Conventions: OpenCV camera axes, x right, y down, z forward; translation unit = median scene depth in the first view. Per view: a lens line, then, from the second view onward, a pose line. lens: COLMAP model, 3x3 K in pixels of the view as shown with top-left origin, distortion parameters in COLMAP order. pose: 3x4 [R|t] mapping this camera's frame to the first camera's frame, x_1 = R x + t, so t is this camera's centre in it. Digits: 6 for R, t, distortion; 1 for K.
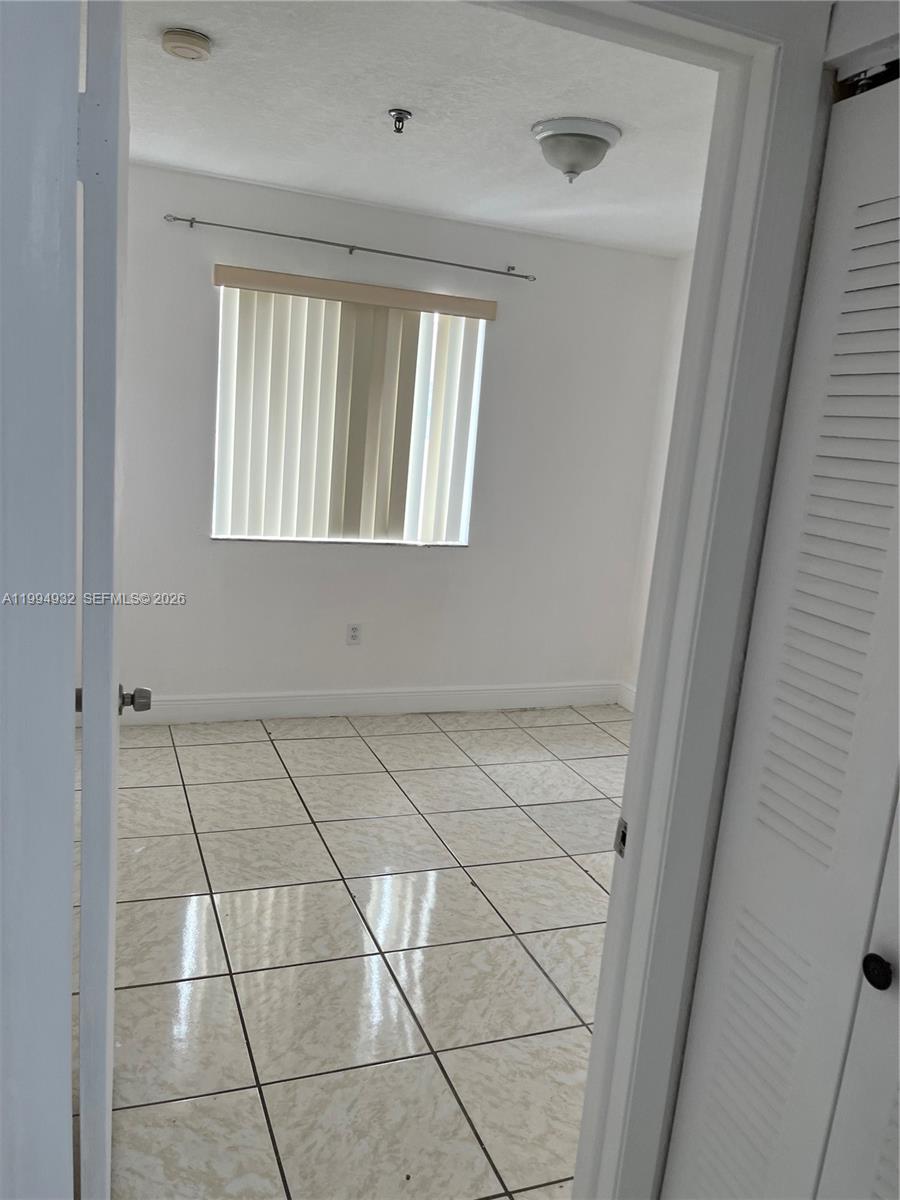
lens RADIAL K [[911.0, 0, 453.1], [0, 911.0, 597.0], [0, 0, 1]] dist [0.037723, -0.030421]
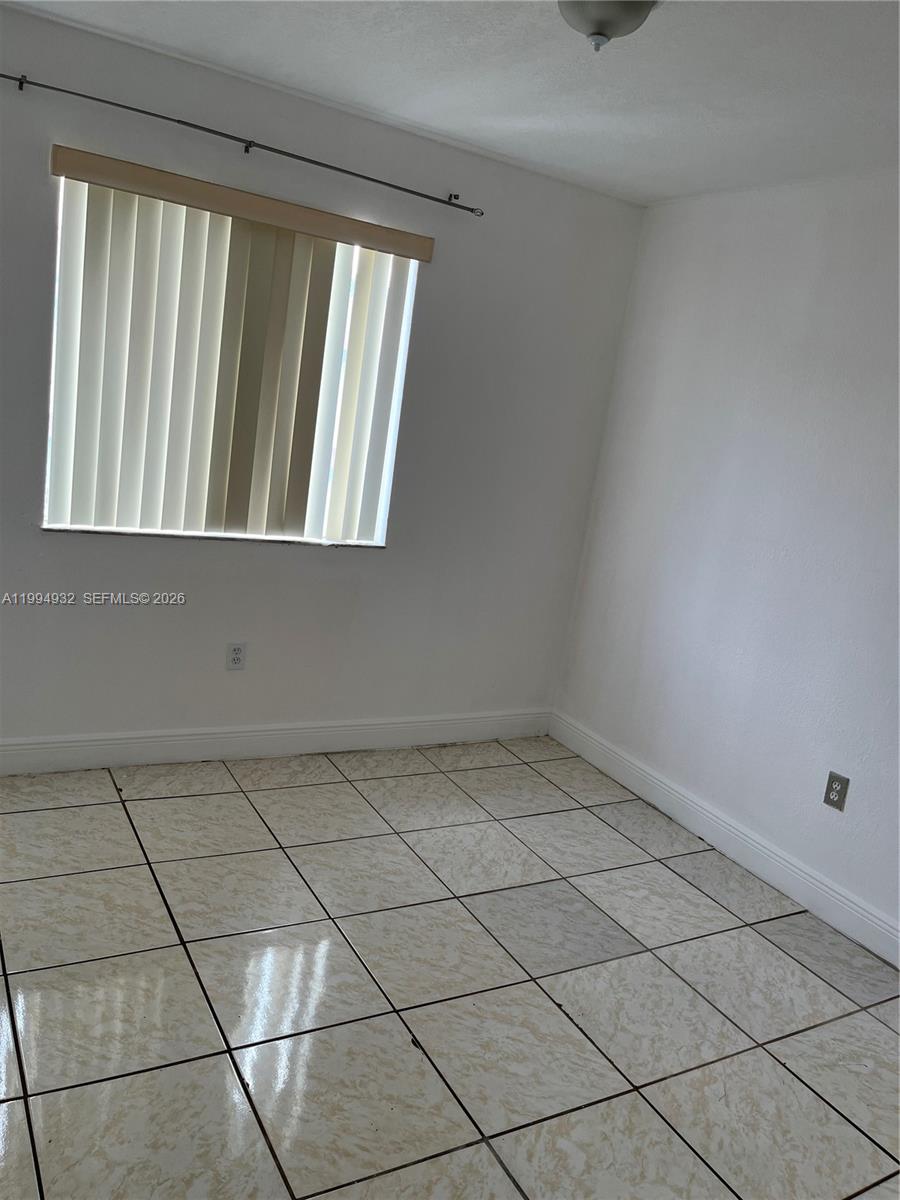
lens RADIAL K [[911.0, 0, 456.7], [0, 911.0, 603.6], [0, 0, 1]] dist [0.037723, -0.030421]
pose [[0.987516, 0.026557, 0.155262, -0.049763], [-0.032628, 0.998794, 0.036685, -0.042557], [-0.154101, -0.041293, 0.987192, 0.224192]]
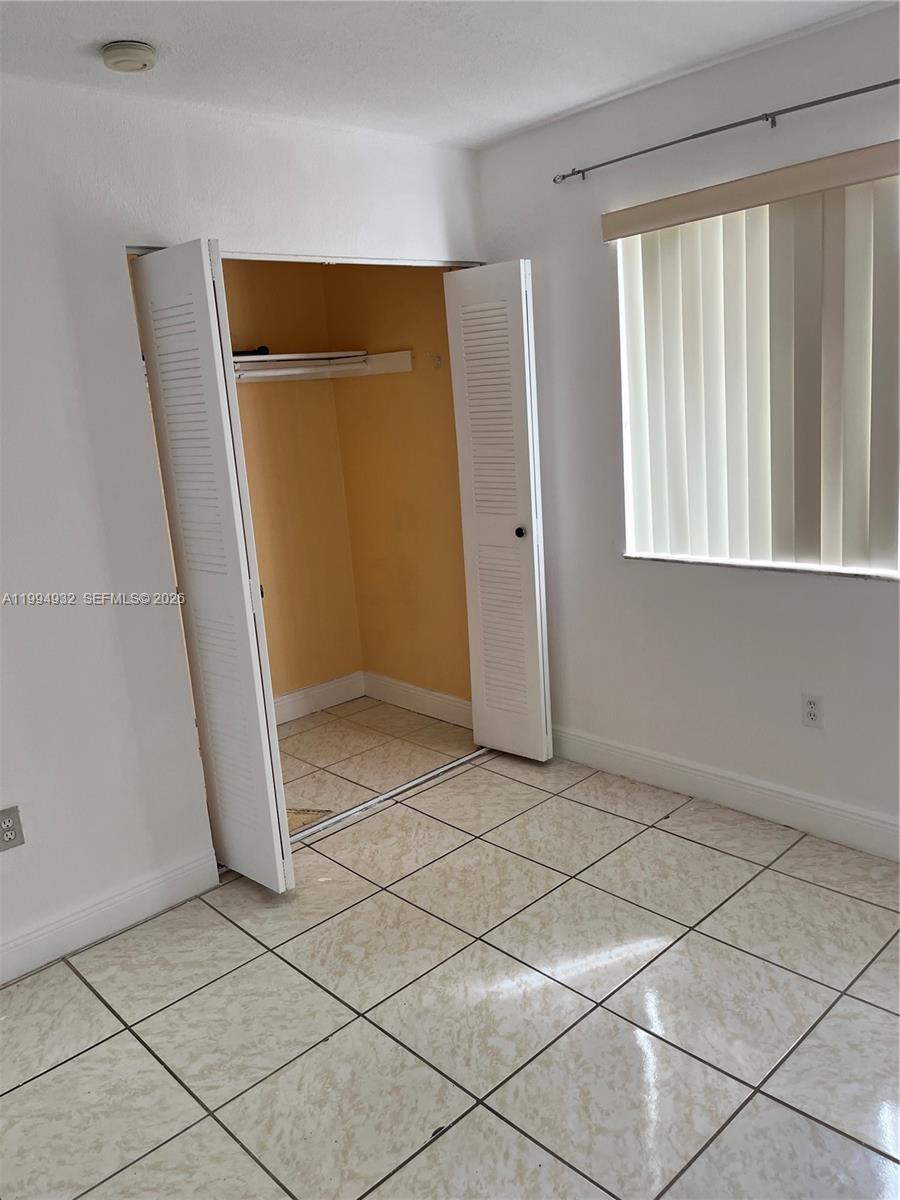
lens RADIAL K [[911.0, 0, 440.2], [0, 911.0, 591.6], [0, 0, 1]] dist [0.037723, -0.030421]
pose [[0.353289, 0.080676, -0.932029, 0.435747], [-0.068369, 0.995837, 0.060284, -0.071326], [0.933013, 0.042424, 0.357334, 0.566158]]
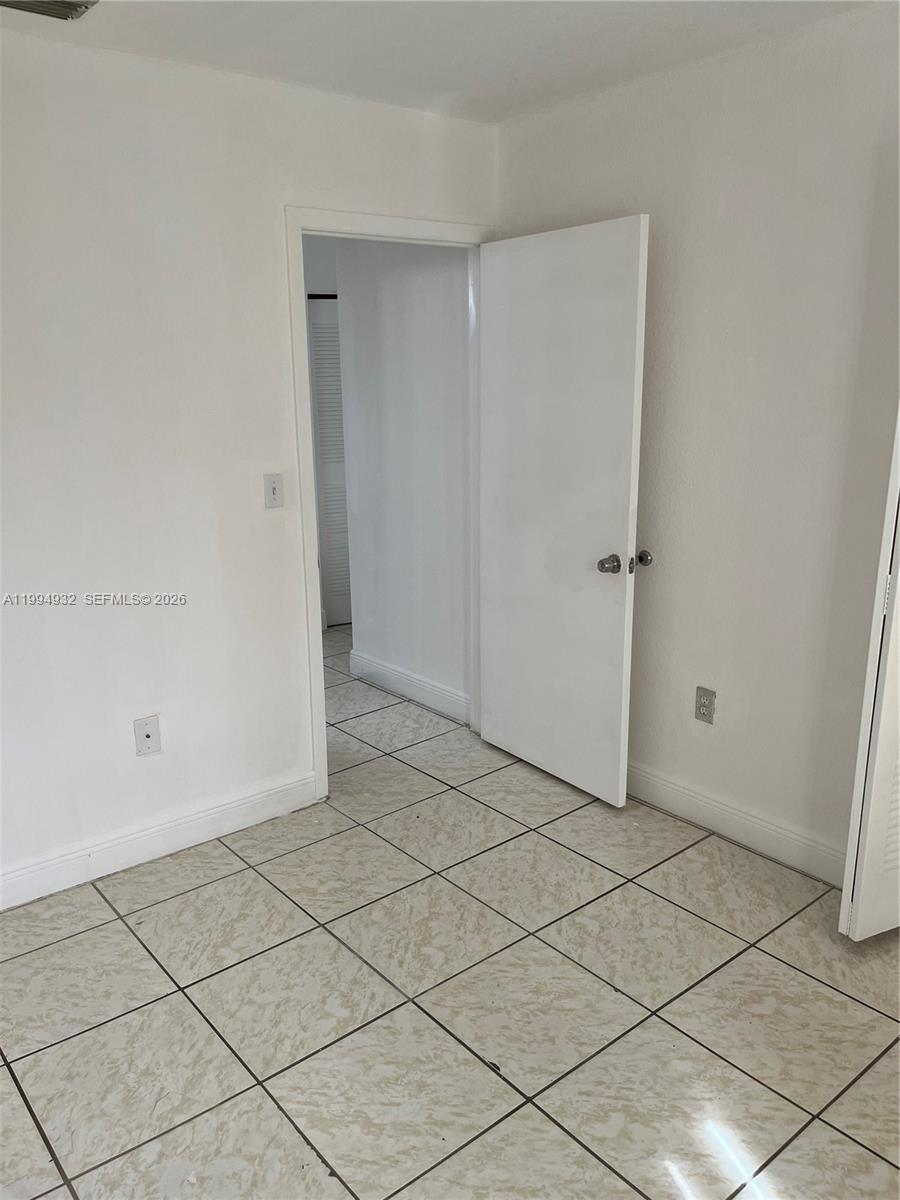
lens RADIAL K [[911.0, 0, 444.1], [0, 911.0, 600.3], [0, 0, 1]] dist [0.037723, -0.030421]
pose [[-0.951966, 0.001711, -0.306200, 0.199077], [-0.124155, 0.911939, 0.391091, -0.198242], [0.279905, 0.410322, -0.867922, 1.074708]]
